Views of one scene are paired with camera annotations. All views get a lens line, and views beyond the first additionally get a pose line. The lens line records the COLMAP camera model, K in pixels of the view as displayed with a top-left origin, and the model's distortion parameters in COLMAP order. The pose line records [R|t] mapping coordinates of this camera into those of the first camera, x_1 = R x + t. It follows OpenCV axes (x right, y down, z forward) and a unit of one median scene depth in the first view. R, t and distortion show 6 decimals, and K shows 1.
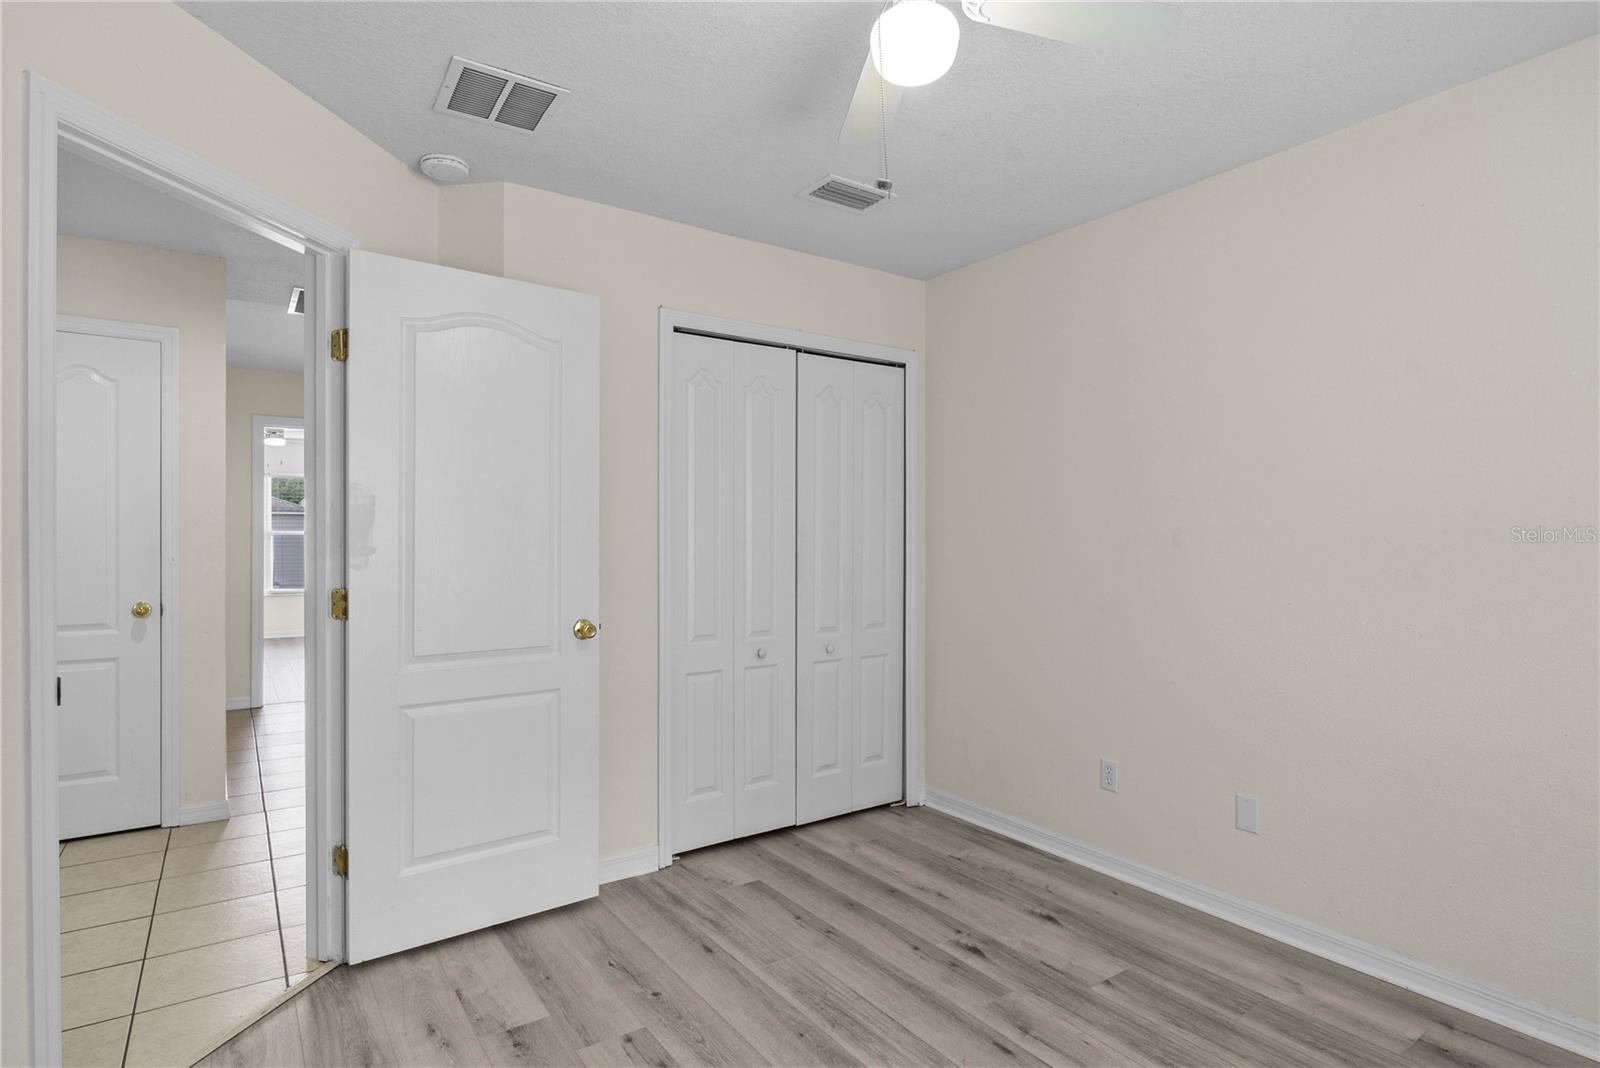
lens RADIAL K [[831.4, 0, 795.2], [0, 831.4, 542.9], [0, 0, 1]] dist [-0.004594, 0.001653]
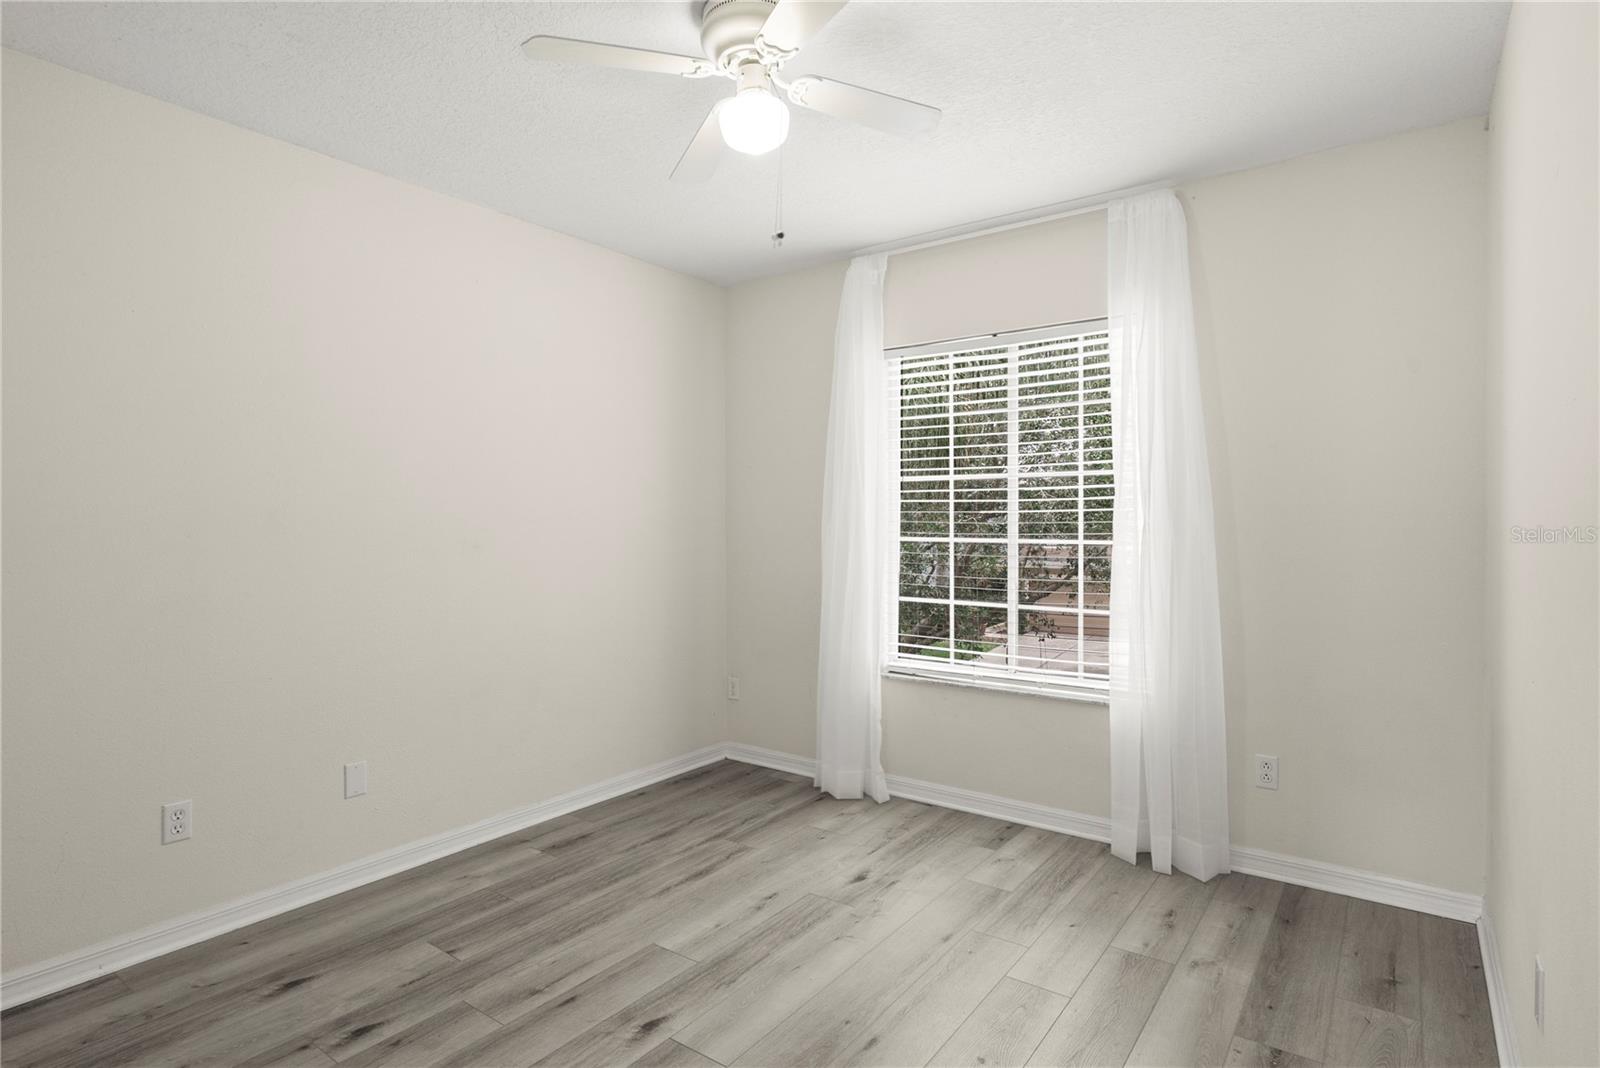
lens RADIAL K [[831.4, 0, 772.8], [0, 831.4, 521.2], [0, 0, 1]] dist [-0.004594, 0.001653]
pose [[-0.330670, 0.007634, 0.943715, -0.725002], [0.000524, 0.999969, -0.007905, -0.002887], [-0.943746, -0.002119, -0.330664, 0.937669]]
